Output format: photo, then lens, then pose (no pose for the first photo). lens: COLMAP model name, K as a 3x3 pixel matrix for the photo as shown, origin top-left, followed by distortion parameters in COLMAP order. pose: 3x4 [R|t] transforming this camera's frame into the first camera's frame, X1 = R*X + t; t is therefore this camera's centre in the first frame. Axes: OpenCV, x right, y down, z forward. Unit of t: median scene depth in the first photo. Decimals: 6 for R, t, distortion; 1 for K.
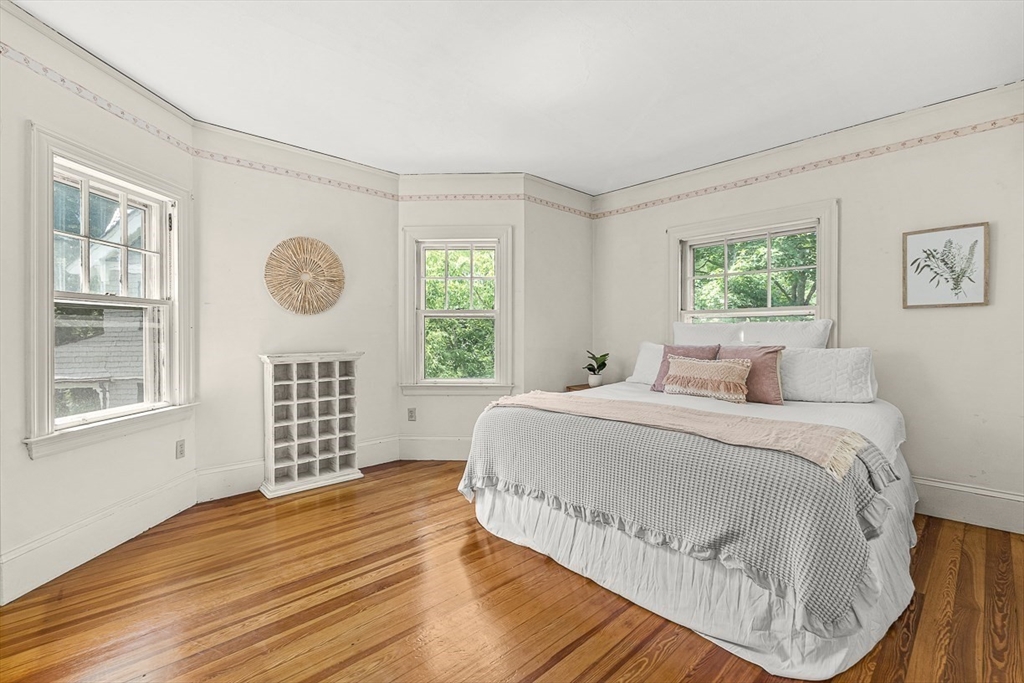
lens RADIAL K [[456.3, 0, 516.3], [0, 456.3, 340.4], [0, 0, 1]] dist [-0.000428, -0.001708]
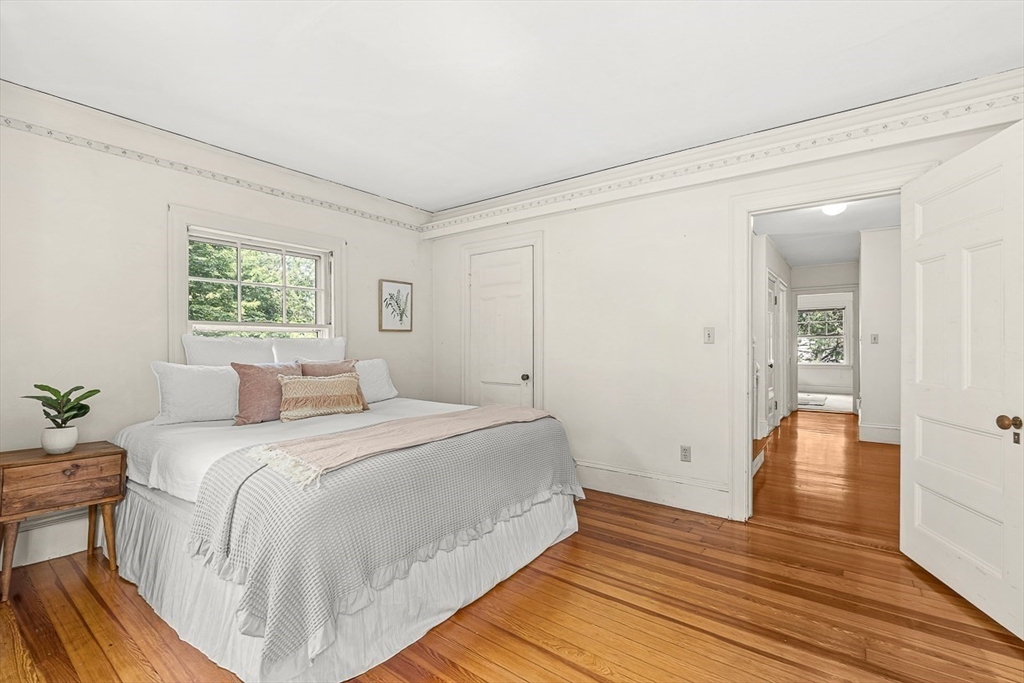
lens RADIAL K [[456.3, 0, 516.4], [0, 456.3, 342.3], [0, 0, 1]] dist [-0.000428, -0.001708]
pose [[-0.134978, 0.001408, 0.990848, -0.663972], [0.003962, 0.999992, -0.000882, -0.031847], [-0.990841, 0.003806, -0.134982, 0.784213]]
